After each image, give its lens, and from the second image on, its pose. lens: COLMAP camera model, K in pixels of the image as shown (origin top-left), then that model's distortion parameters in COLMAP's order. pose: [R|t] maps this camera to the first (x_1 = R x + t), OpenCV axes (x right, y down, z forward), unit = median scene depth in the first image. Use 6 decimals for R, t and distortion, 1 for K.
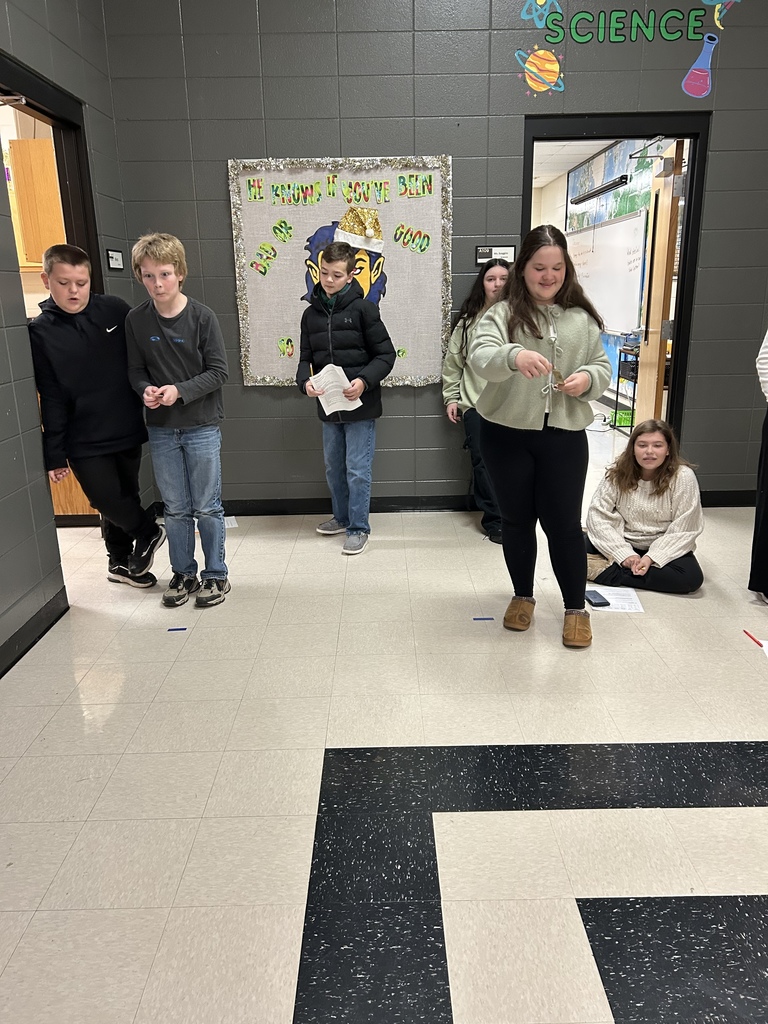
lens RADIAL K [[758.7, 0, 379.9], [0, 758.7, 509.1], [0, 0, 1]] dist [0.010745, -0.016410]
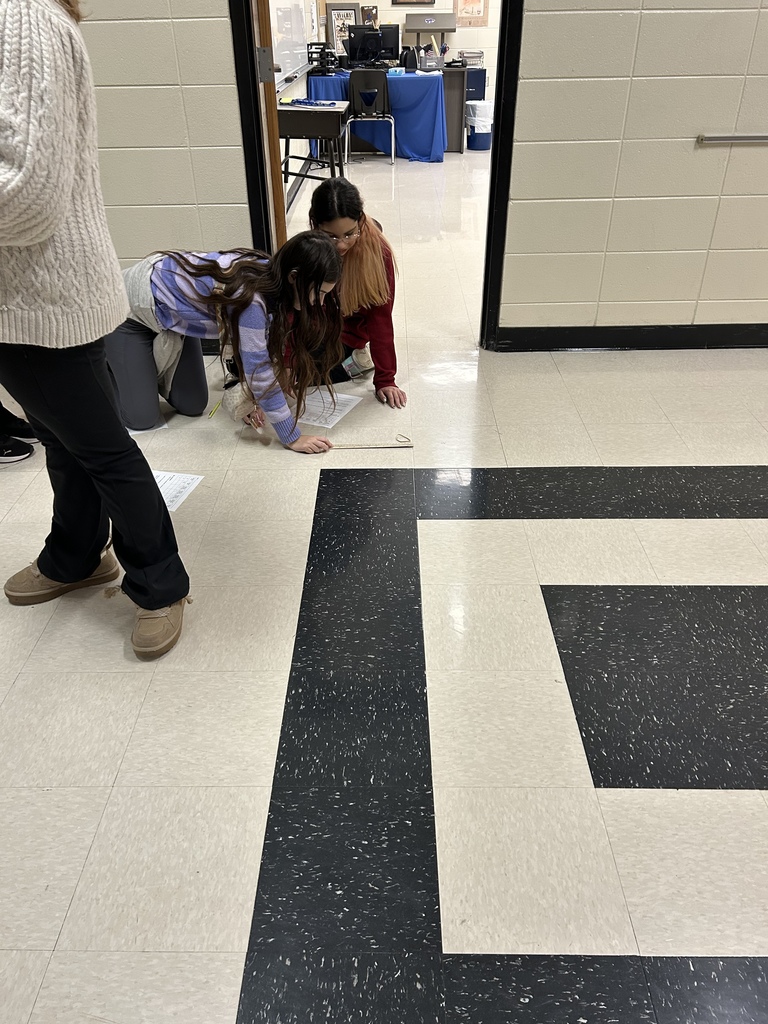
lens RADIAL K [[758.7, 0, 376.4], [0, 758.7, 513.5], [0, 0, 1]] dist [0.010745, -0.016410]
pose [[0.027178, -0.539976, 0.841242, -0.118664], [0.303437, 0.806301, 0.507745, -0.092123], [-0.952464, 0.241464, 0.185763, 0.419211]]
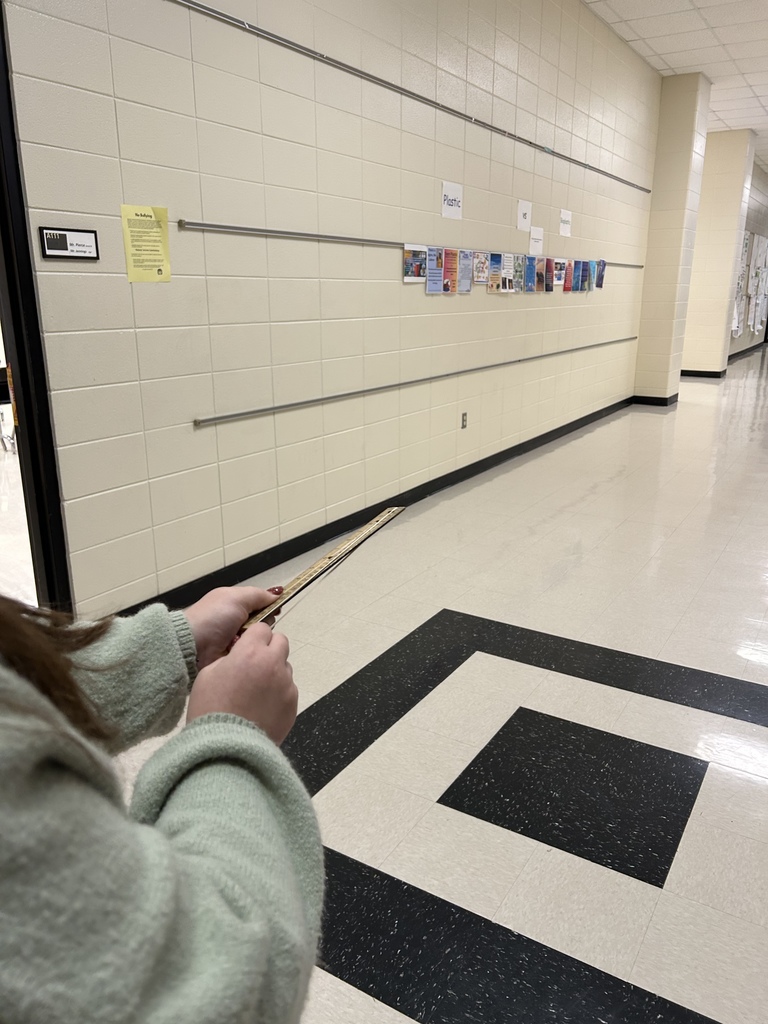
lens RADIAL K [[758.7, 0, 385.9], [0, 758.7, 510.1], [0, 0, 1]] dist [0.010745, -0.016410]
pose [[-0.843027, -0.139081, 0.519578, 0.044262], [0.162327, 0.855162, 0.492289, -0.215785], [-0.512792, 0.499355, -0.698348, 0.699335]]
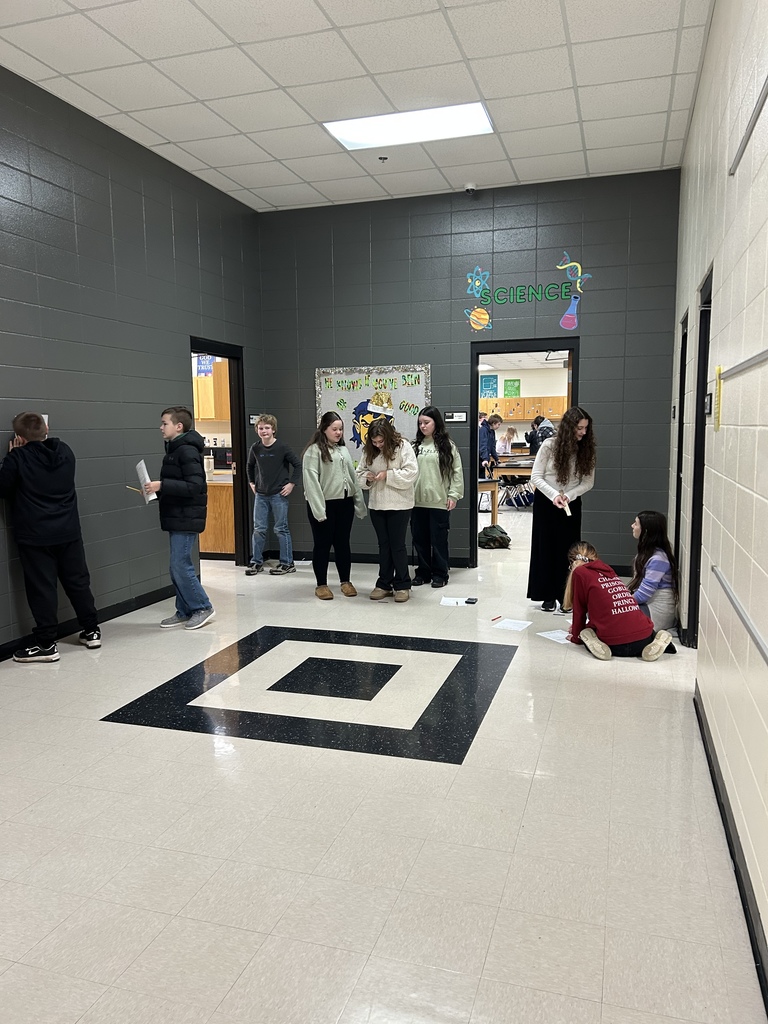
lens RADIAL K [[758.7, 0, 384.5], [0, 758.7, 512.5], [0, 0, 1]] dist [0.010745, -0.016410]
pose [[0.950889, 0.038865, -0.307082, 0.561967], [-0.088721, 0.984682, -0.150103, 0.161548], [0.296544, 0.169976, 0.939771, -0.667748]]
